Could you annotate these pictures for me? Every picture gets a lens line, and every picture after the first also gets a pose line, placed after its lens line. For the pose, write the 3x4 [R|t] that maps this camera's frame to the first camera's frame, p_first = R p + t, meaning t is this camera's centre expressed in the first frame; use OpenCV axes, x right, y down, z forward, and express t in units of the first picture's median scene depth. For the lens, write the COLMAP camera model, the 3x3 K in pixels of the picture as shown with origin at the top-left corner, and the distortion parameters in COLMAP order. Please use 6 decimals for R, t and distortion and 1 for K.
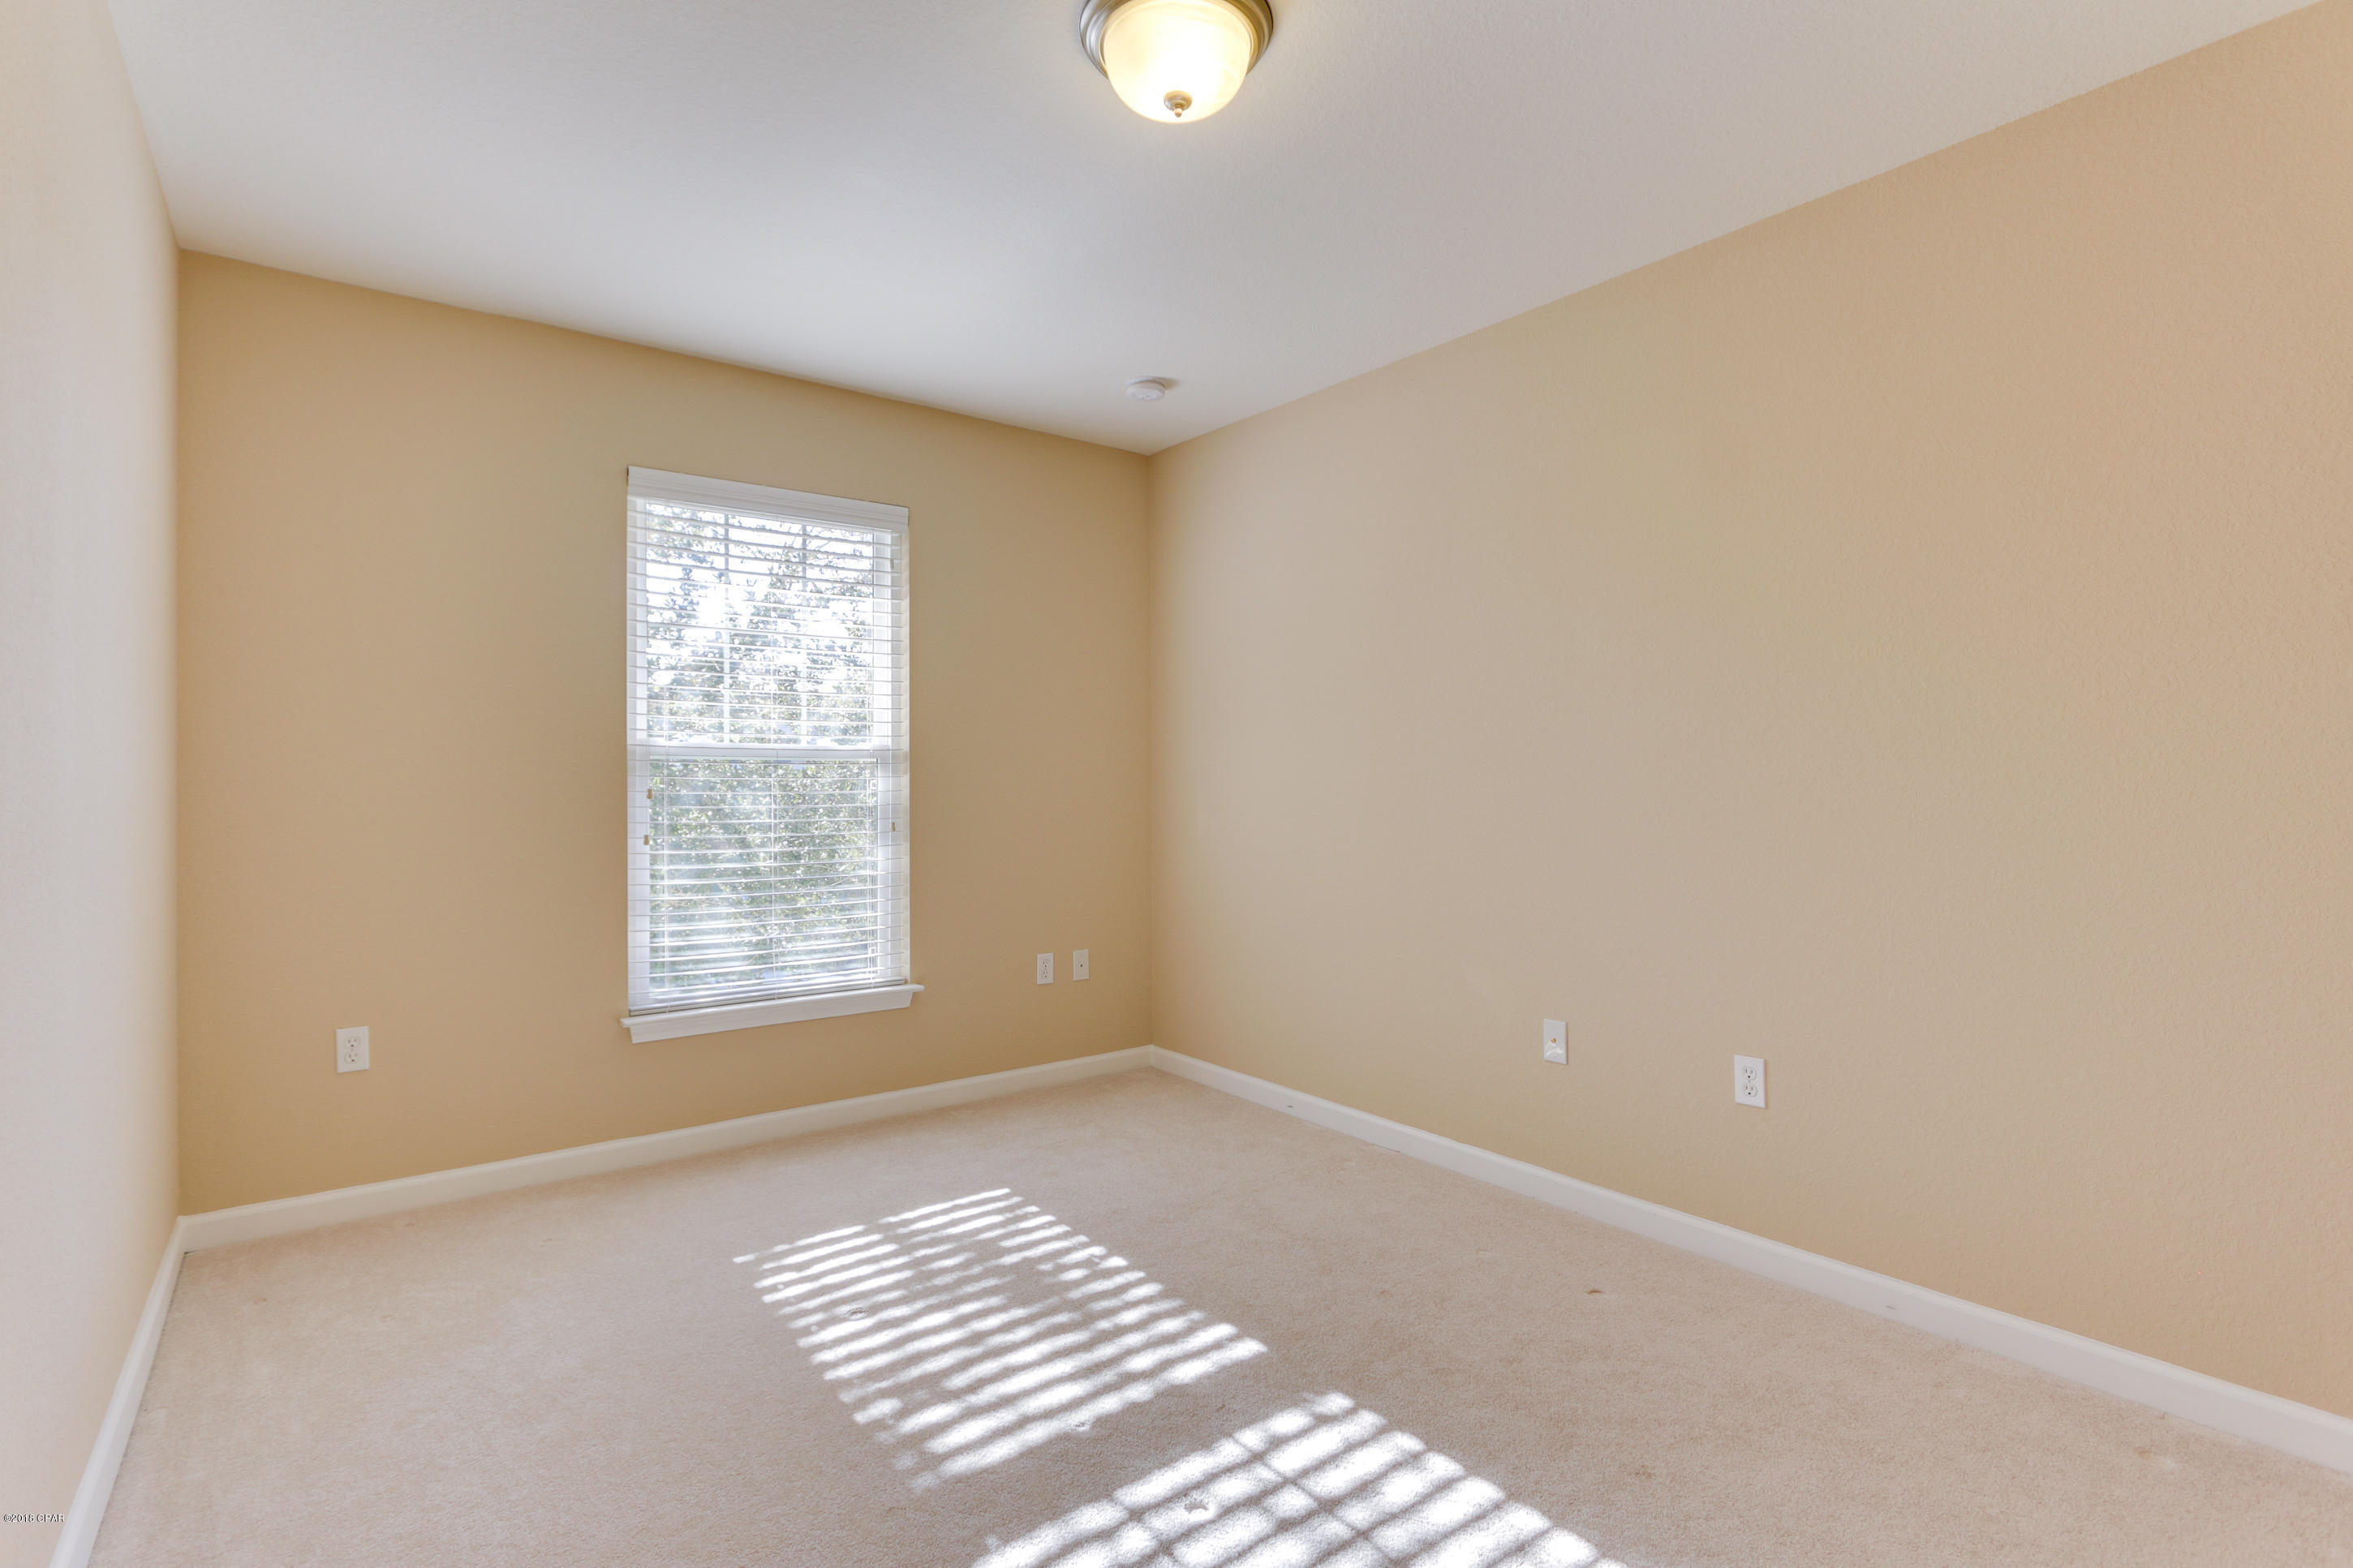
lens RADIAL K [[1102.8, 0, 1176.5], [0, 1102.8, 784.0], [0, 0, 1]] dist [-0.010017, 0.000036]
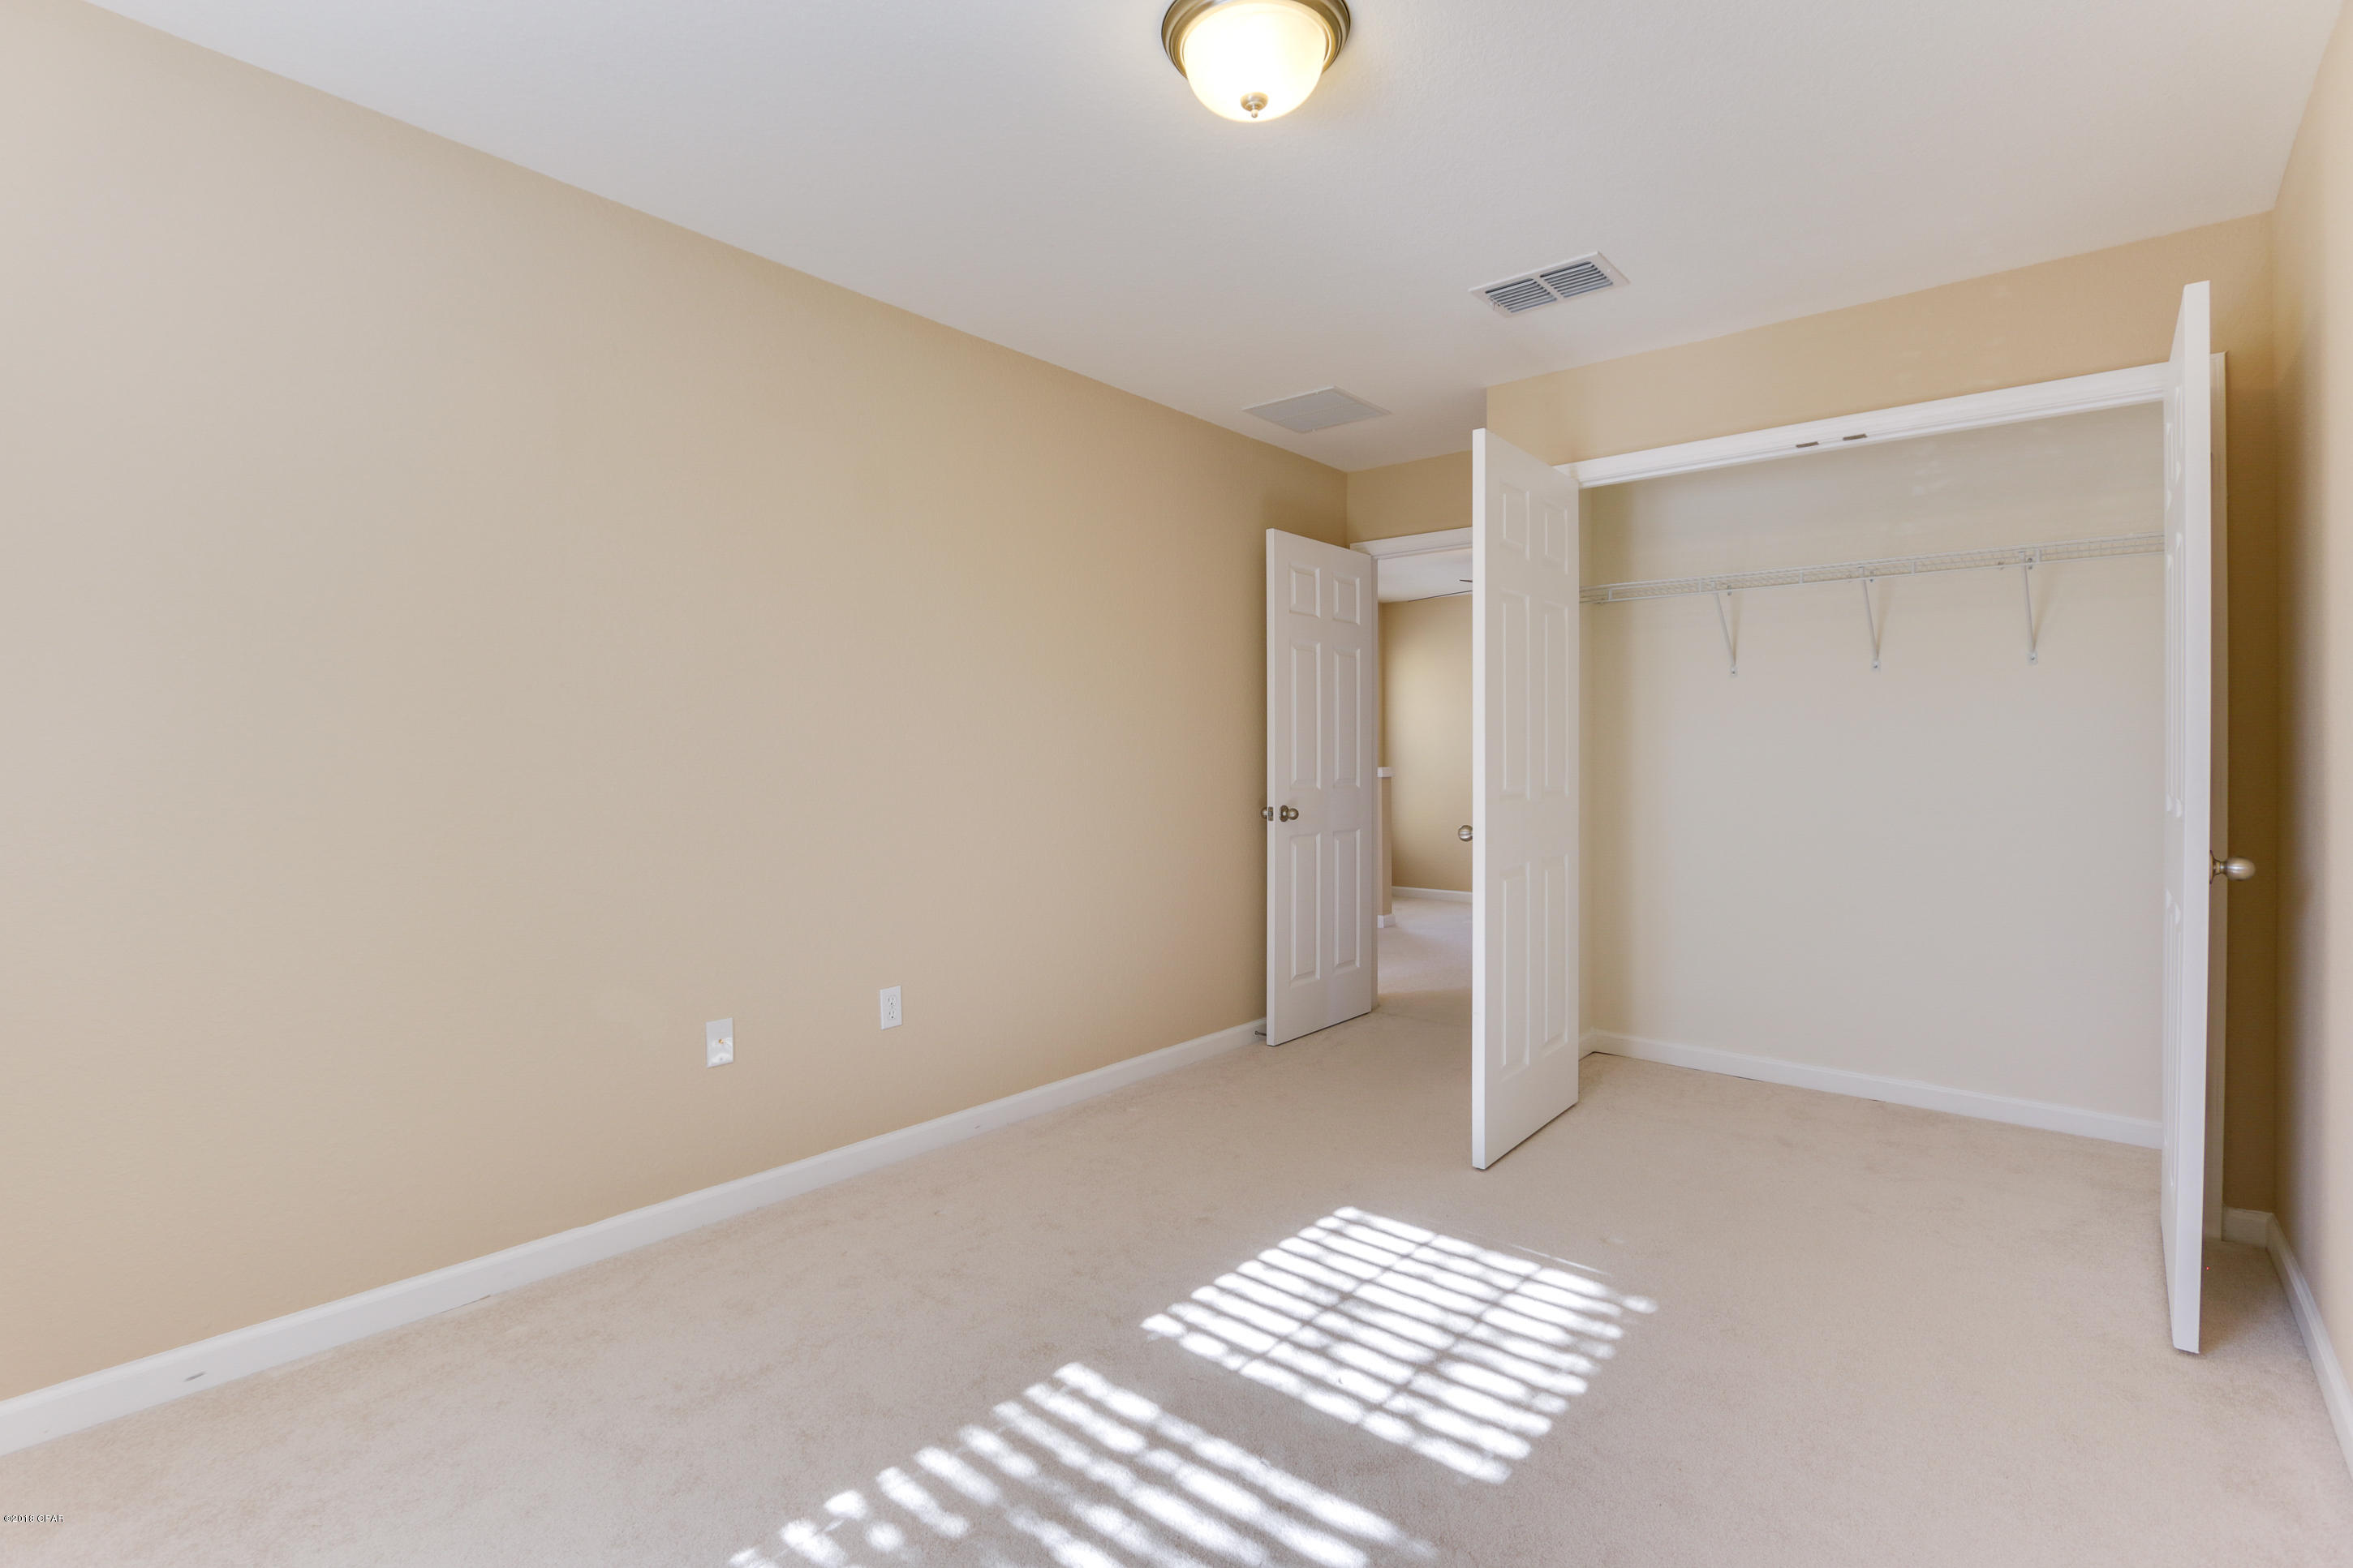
lens RADIAL K [[1074.2, 0, 1178.5], [0, 1074.2, 771.9], [0, 0, 1]] dist [-0.042477, -0.000114]
pose [[-0.212367, -0.010663, 0.977132, -0.848764], [0.004133, 0.999922, 0.011810, -0.001675], [-0.977181, 0.006547, -0.212306, 1.147417]]
